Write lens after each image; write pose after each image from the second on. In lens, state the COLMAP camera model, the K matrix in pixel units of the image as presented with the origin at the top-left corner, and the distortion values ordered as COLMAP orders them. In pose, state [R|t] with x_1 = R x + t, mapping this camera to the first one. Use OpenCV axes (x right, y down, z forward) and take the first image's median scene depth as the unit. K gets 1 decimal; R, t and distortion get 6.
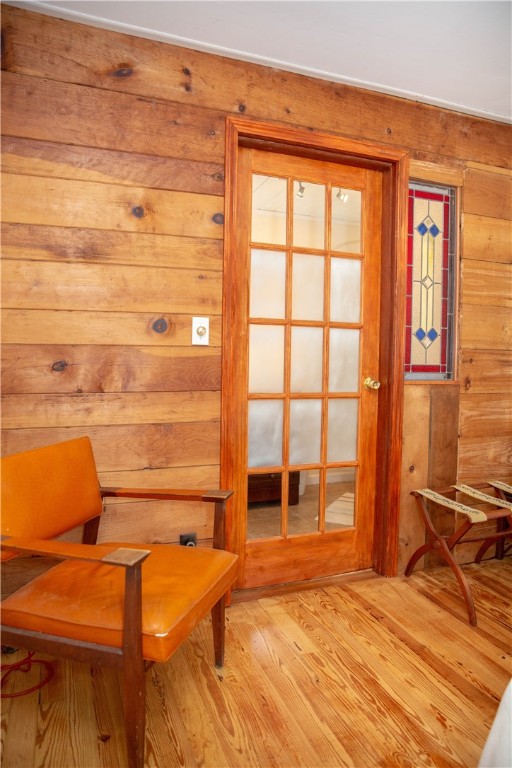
lens RADIAL K [[530.6, 0, 260.7], [0, 530.6, 385.2], [0, 0, 1]] dist [-0.108962, 0.090008]
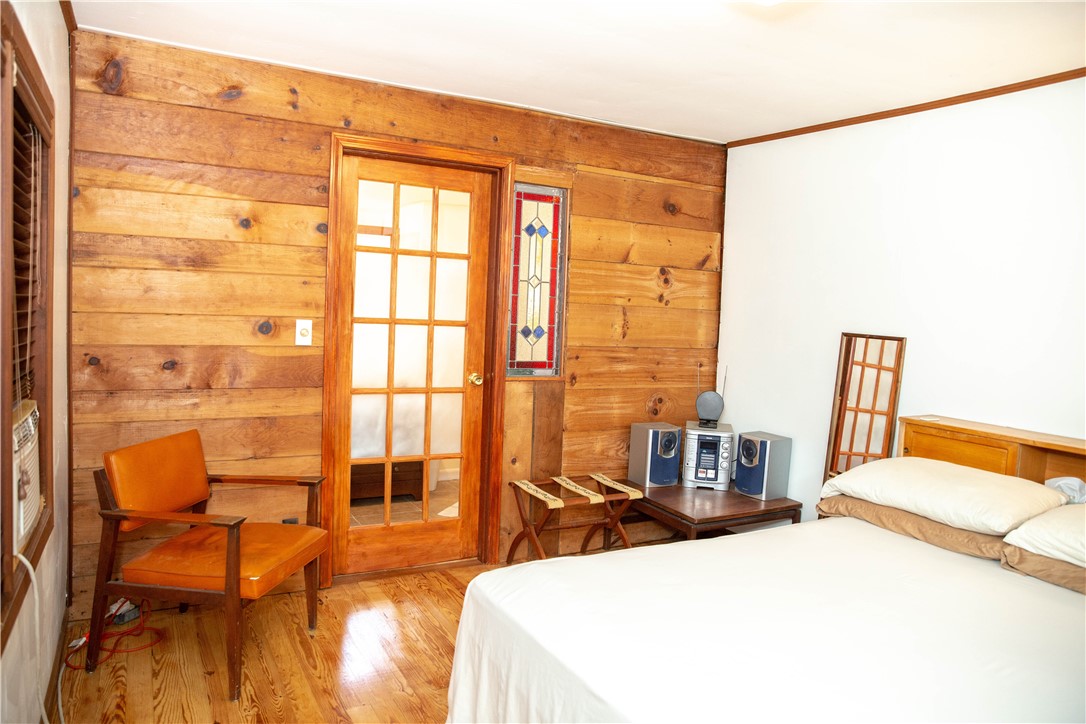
lens RADIAL K [[750.3, 0, 542.2], [0, 750.3, 361.8], [0, 0, 1]] dist [-0.108962, 0.090008]
pose [[0.990579, 0.016527, 0.135942, 0.161071], [-0.018743, 0.999711, 0.015043, -0.072254], [-0.135654, -0.017449, 0.990603, -0.563926]]
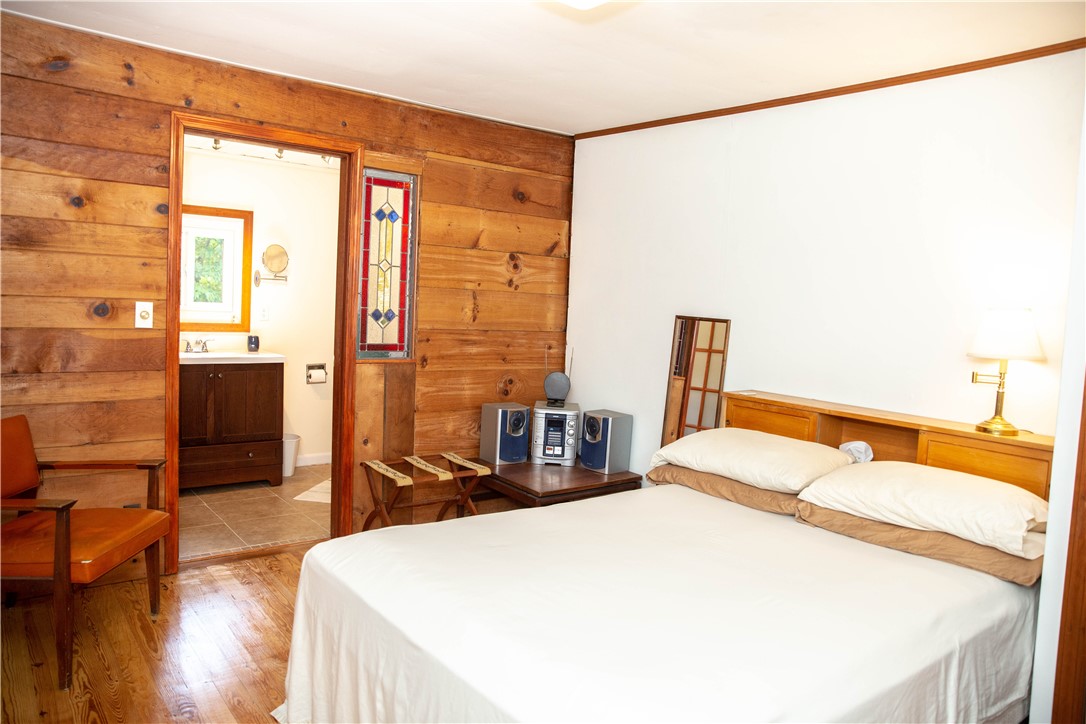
lens RADIAL K [[750.3, 0, 542.2], [0, 750.3, 361.8], [0, 0, 1]] dist [-0.108962, 0.090008]
pose [[0.955044, 0.006148, 0.296400, 0.211717], [-0.015003, 0.999506, 0.027607, -0.058827], [-0.296084, -0.030813, 0.954665, -0.637089]]
